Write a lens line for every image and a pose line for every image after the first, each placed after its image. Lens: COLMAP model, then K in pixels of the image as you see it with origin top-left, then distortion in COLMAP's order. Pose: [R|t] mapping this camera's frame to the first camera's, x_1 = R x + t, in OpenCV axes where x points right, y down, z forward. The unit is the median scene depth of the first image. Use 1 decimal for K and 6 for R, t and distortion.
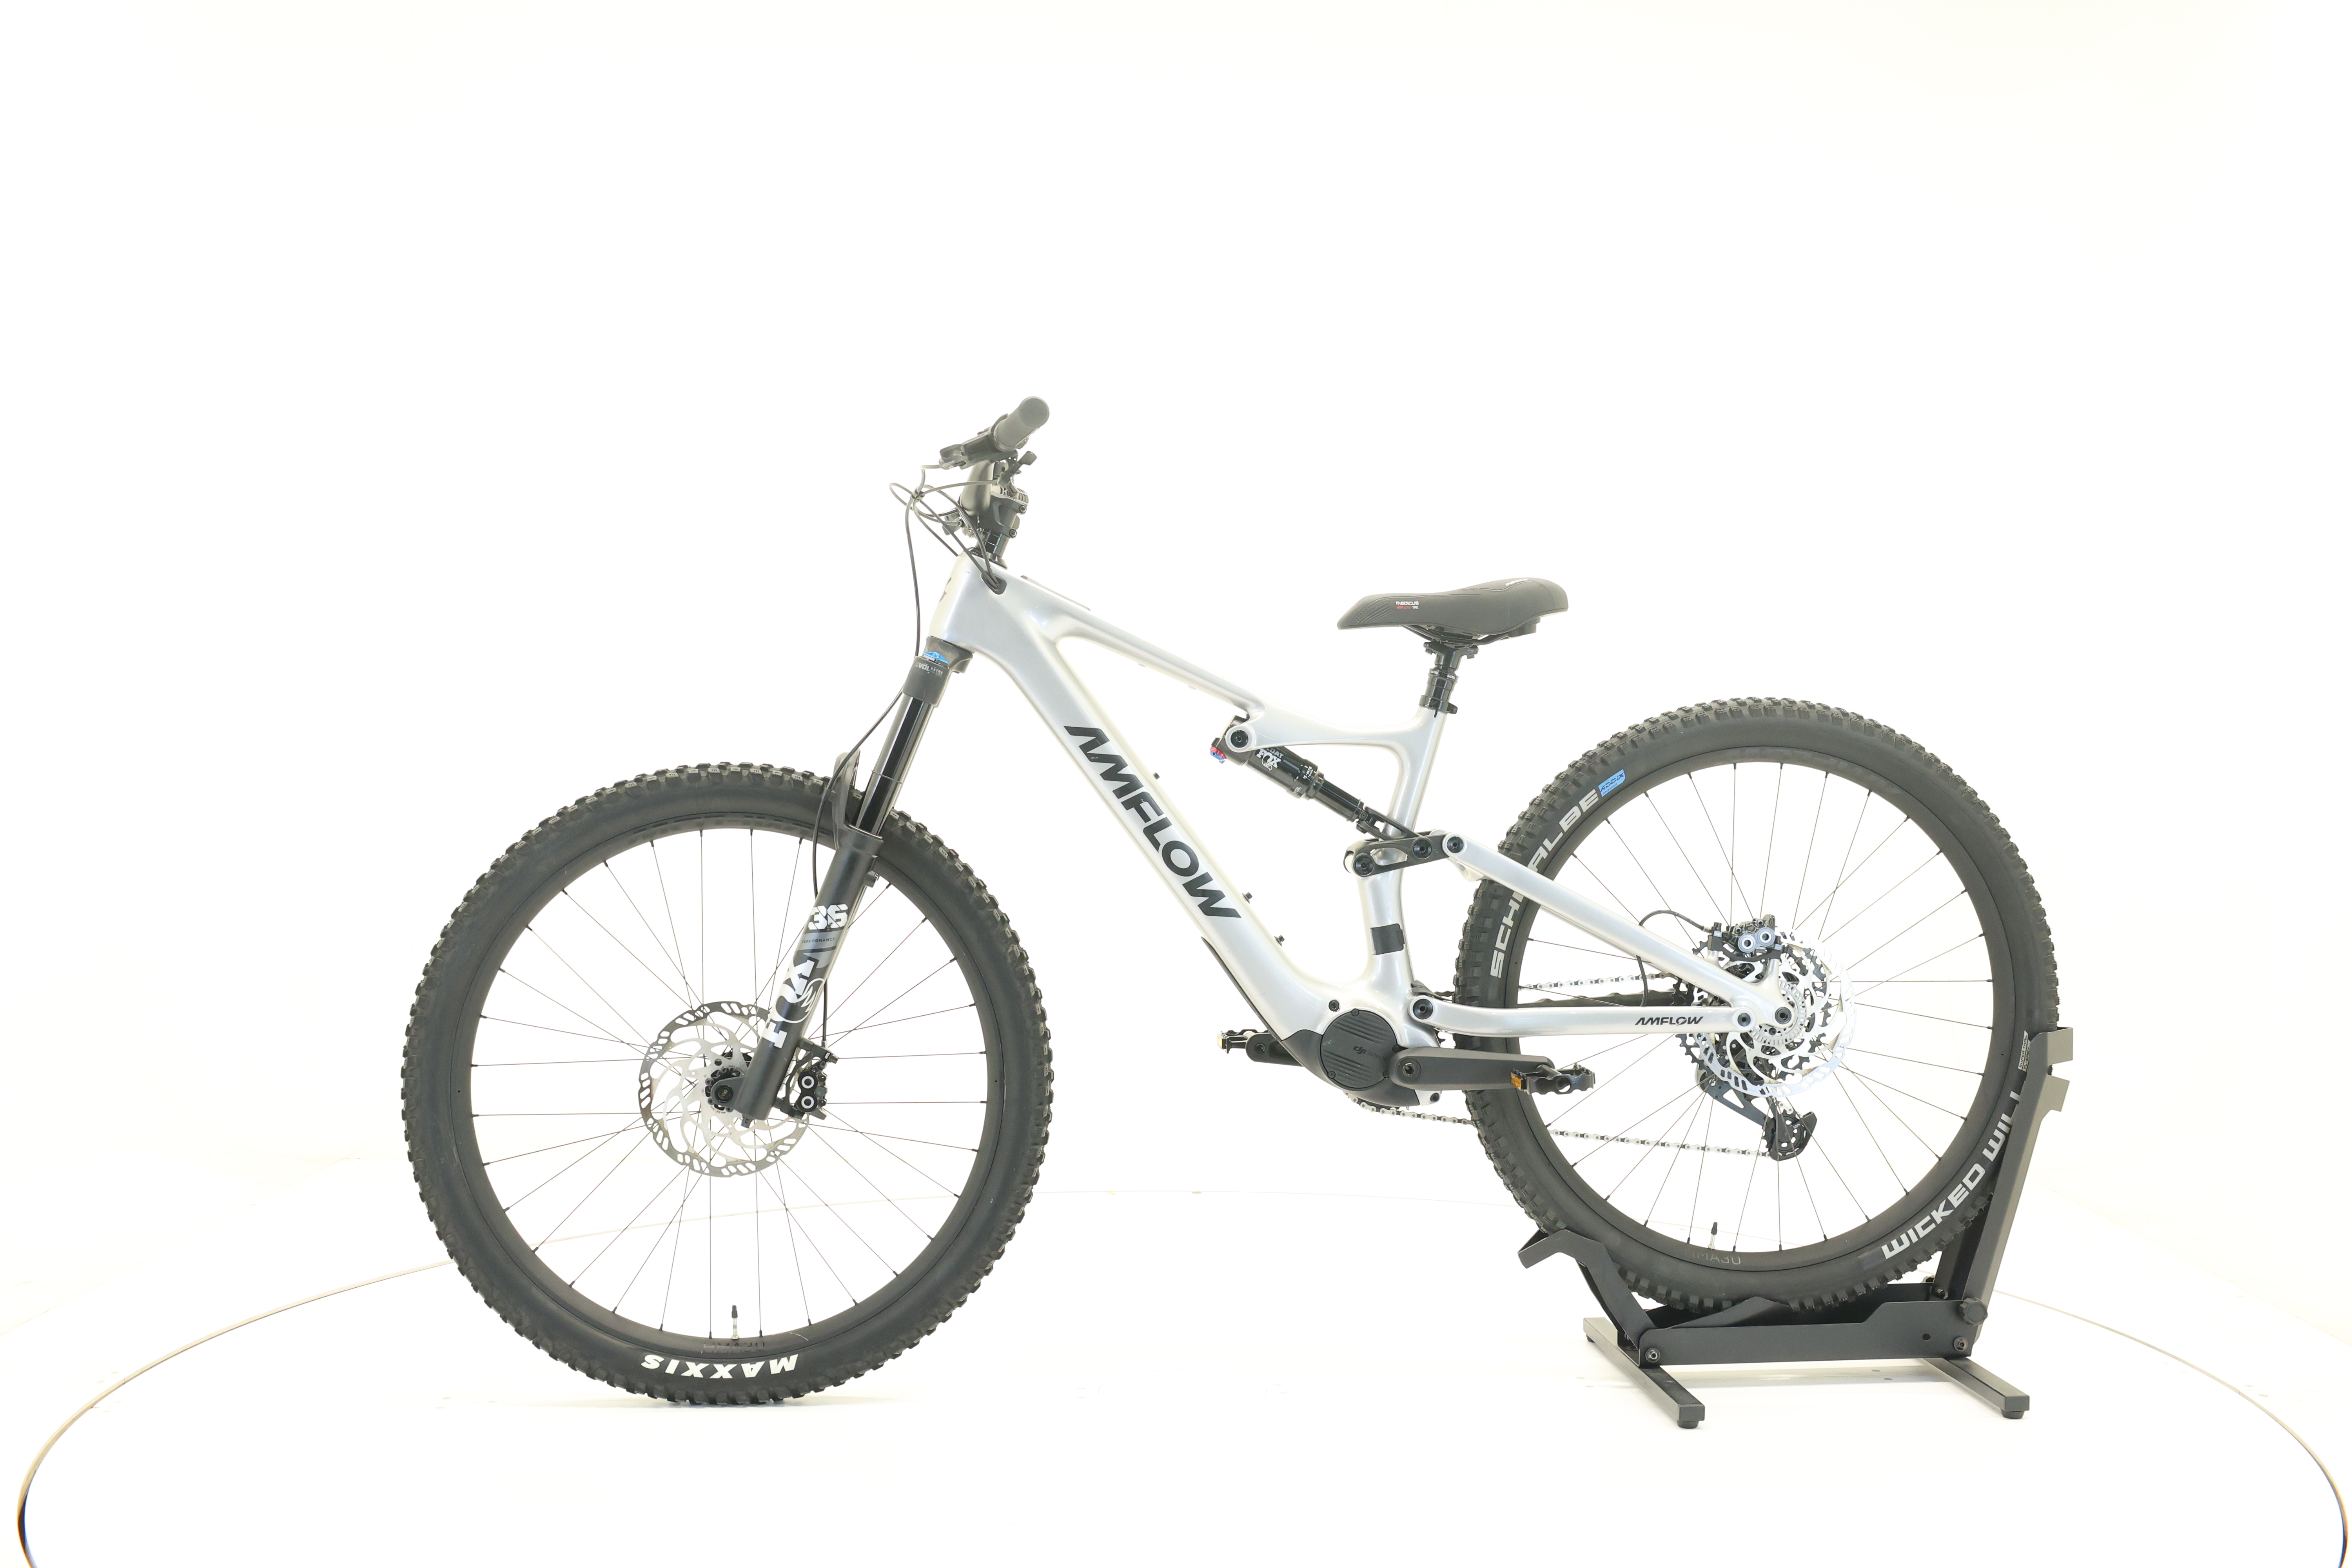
lens RADIAL K [[2513.0, 0, 1176.0], [0, 2513.0, 784.0], [0, 0, 1]] dist [-0.013714, 0.010630]
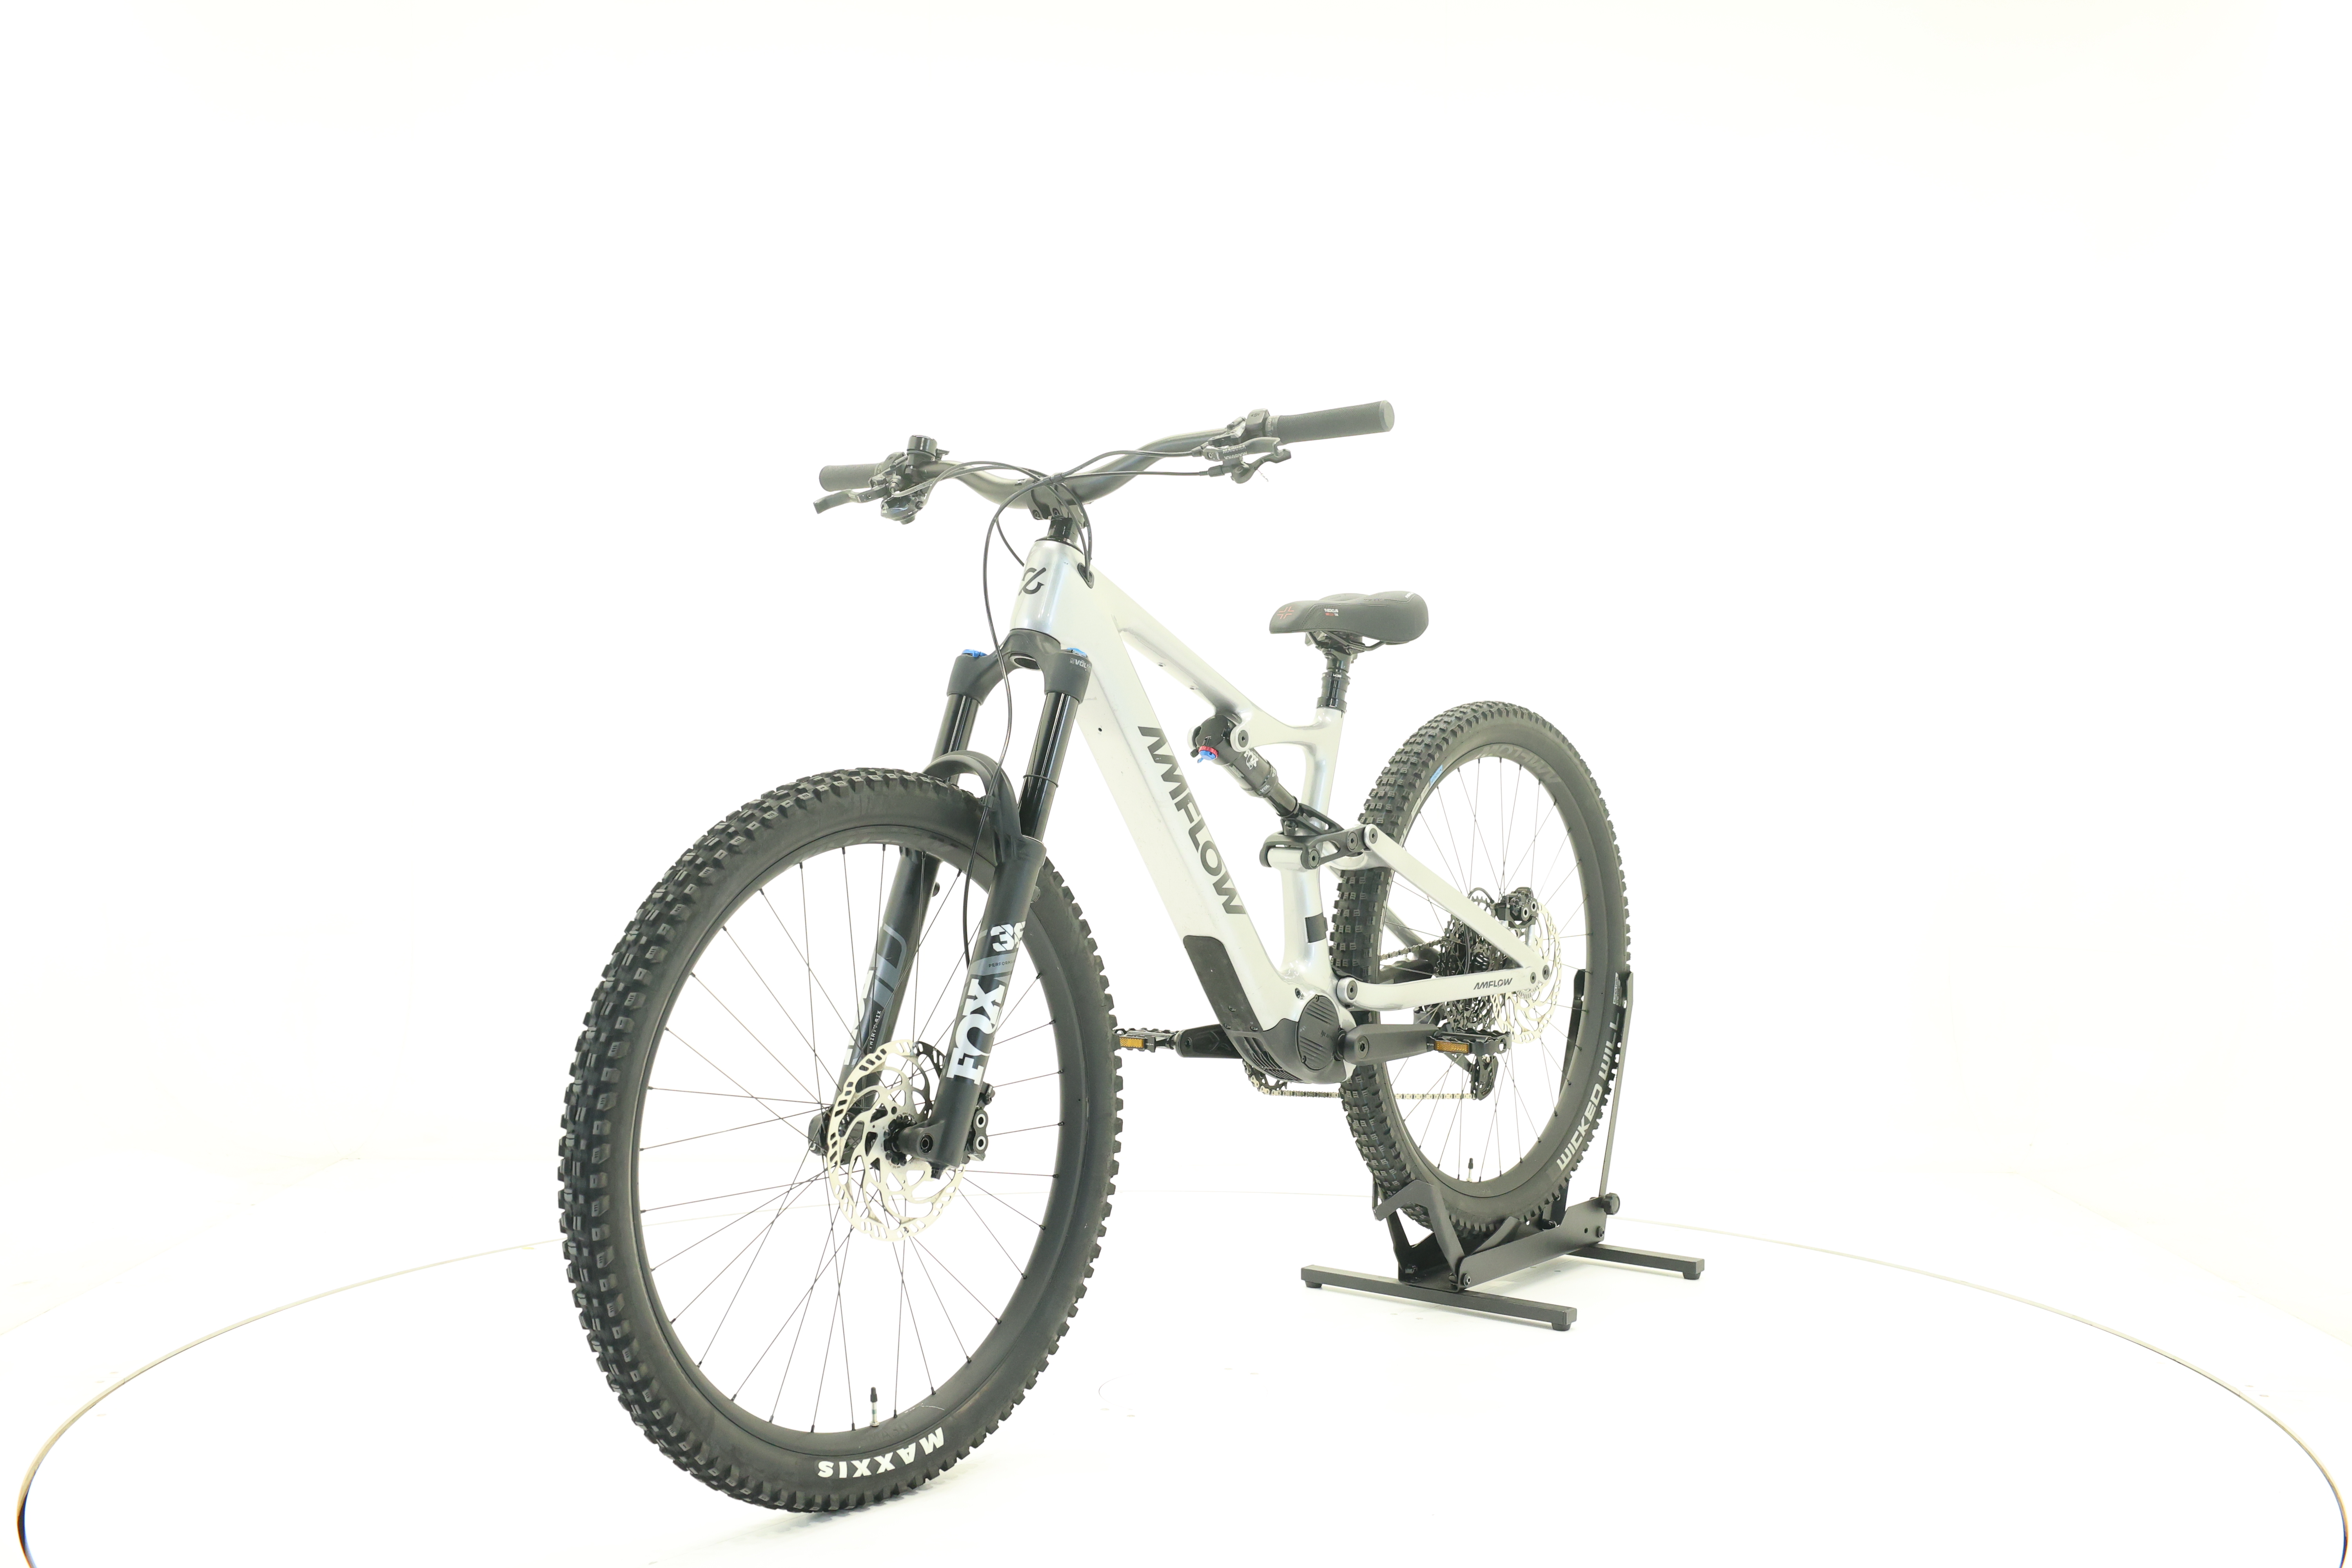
lens RADIAL K [[2513.0, 0, 1176.0], [0, 2513.0, 784.0], [0, 0, 1]] dist [-0.013714, 0.010630]
pose [[0.689056, -0.017393, 0.724499, -0.719451], [0.014784, 0.999841, 0.009942, -0.010042], [-0.724557, 0.003860, 0.689204, 0.311629]]
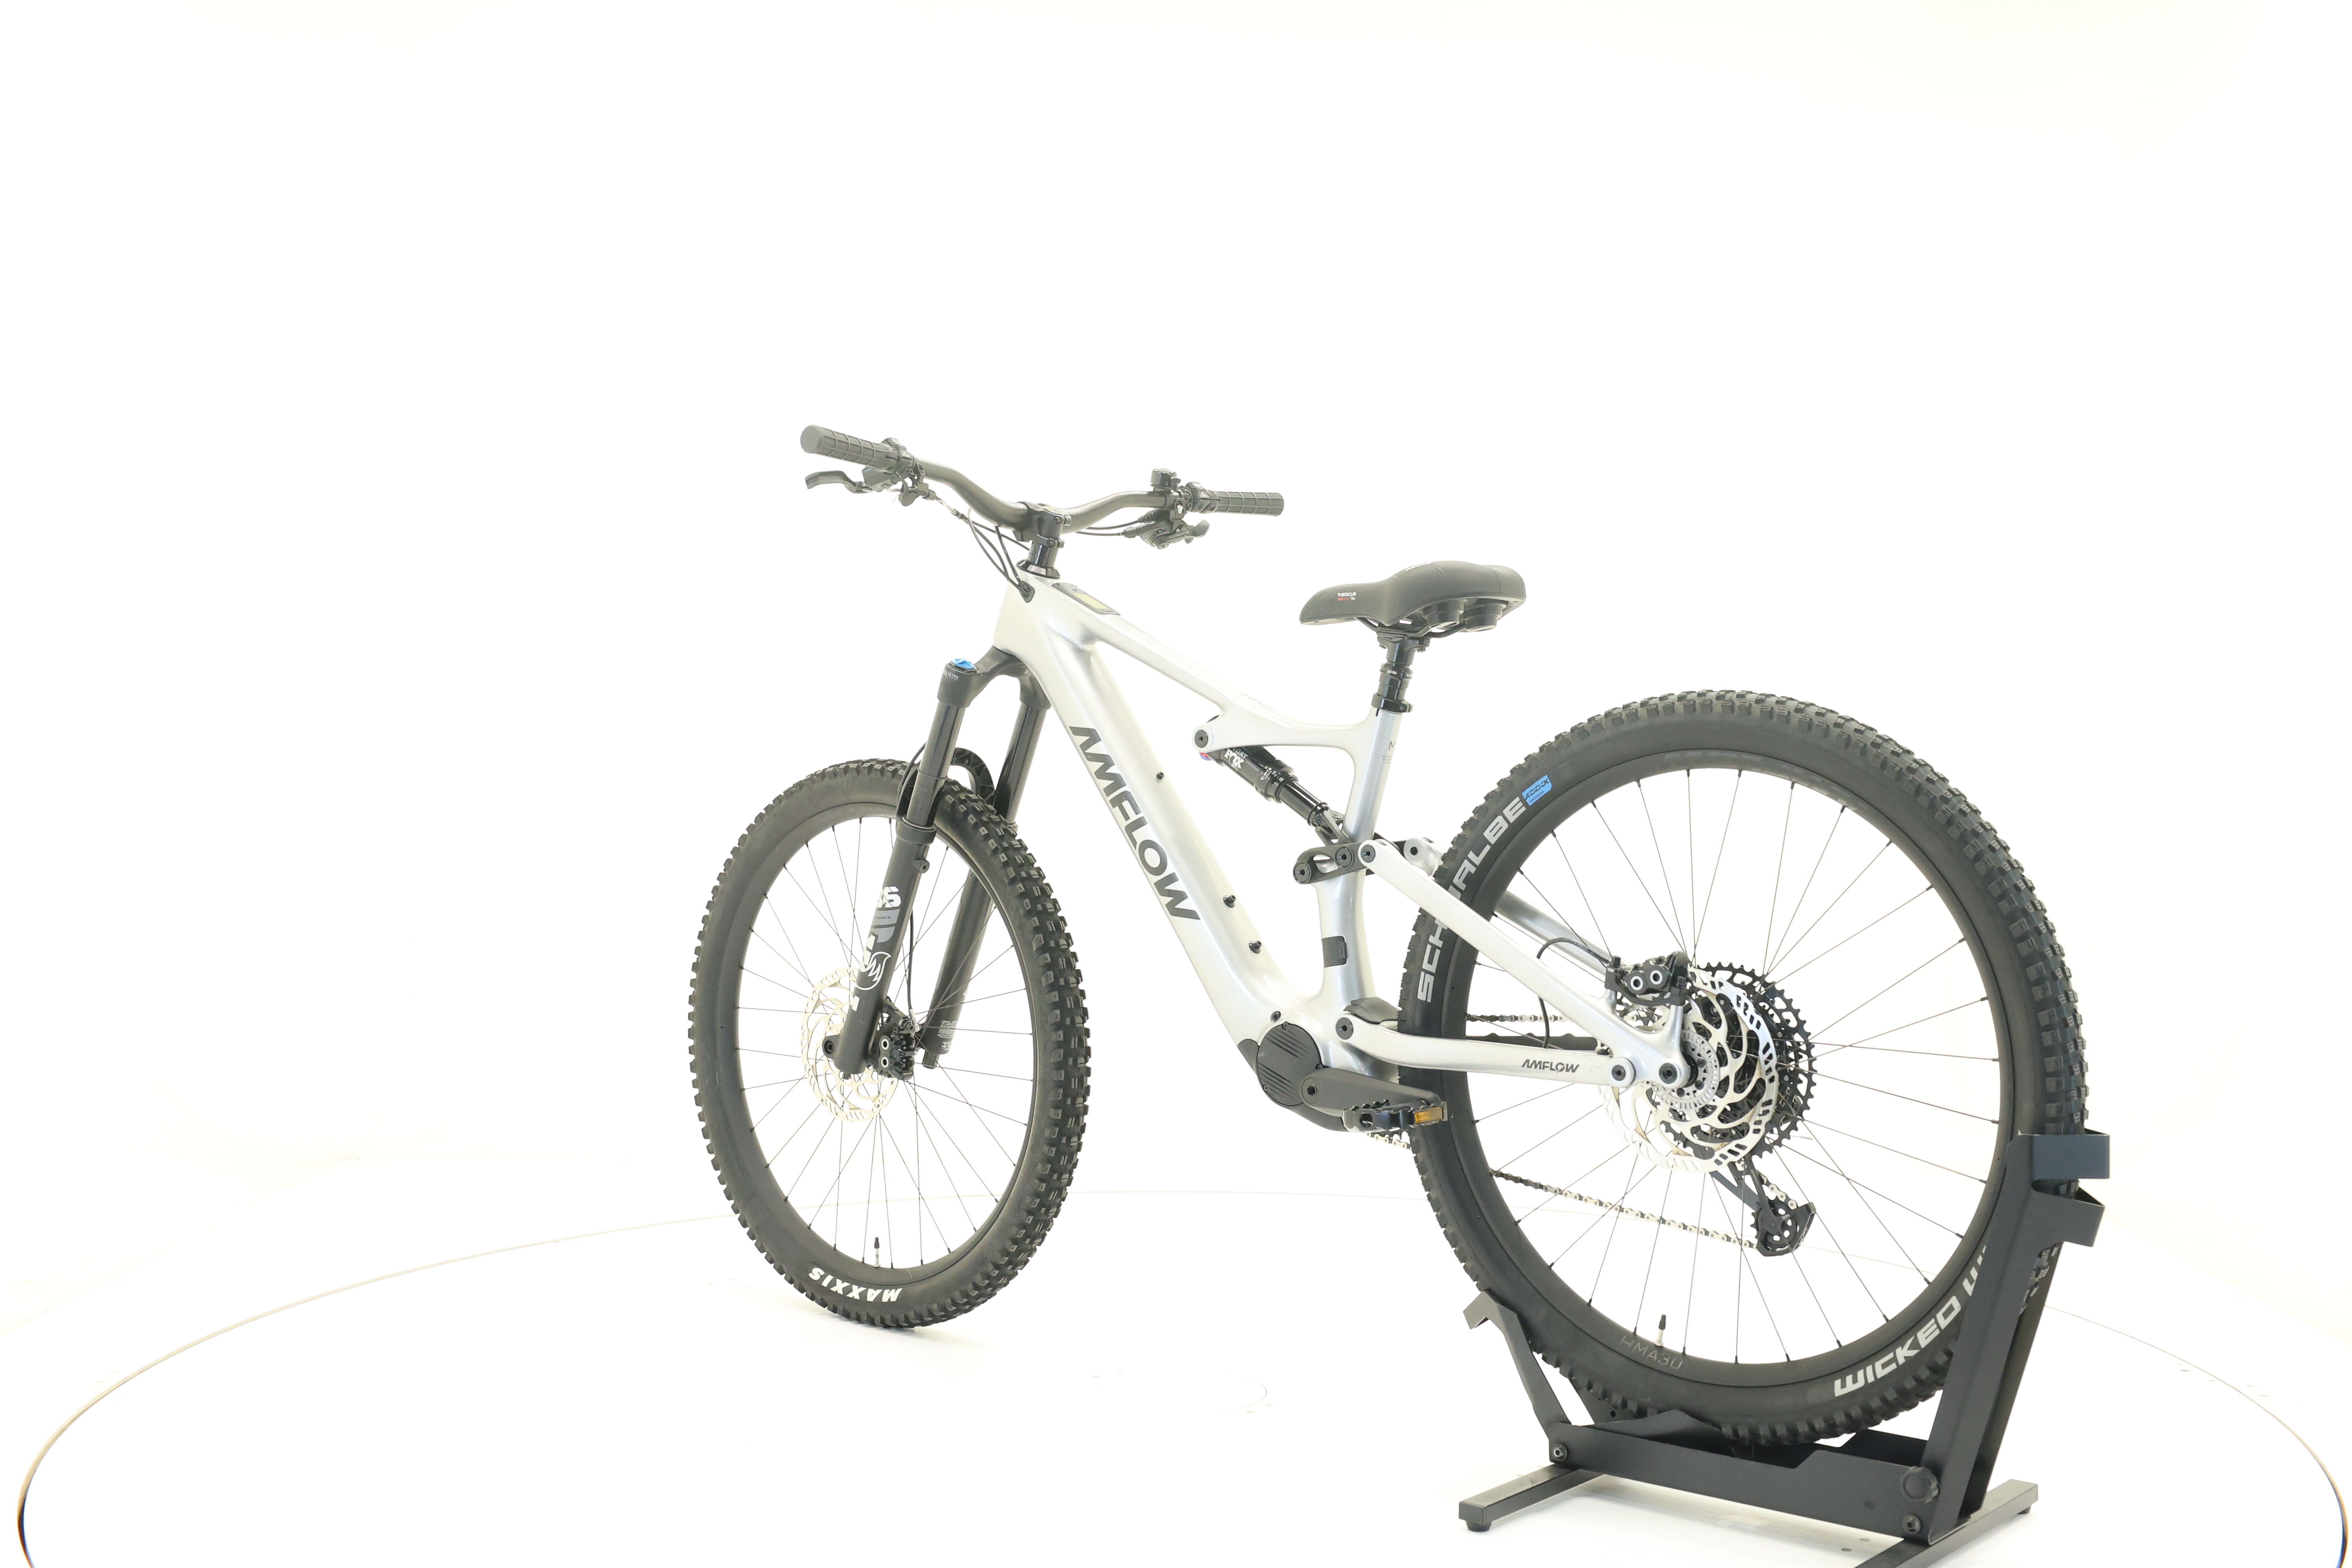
lens RADIAL K [[2513.0, 0, 1176.0], [0, 2513.0, 784.0], [0, 0, 1]] dist [-0.013714, 0.010630]
pose [[0.691323, 0.014610, -0.722398, 0.719507], [-0.016698, 0.999852, 0.004242, -0.004175], [0.722353, 0.009130, 0.691465, 0.304323]]
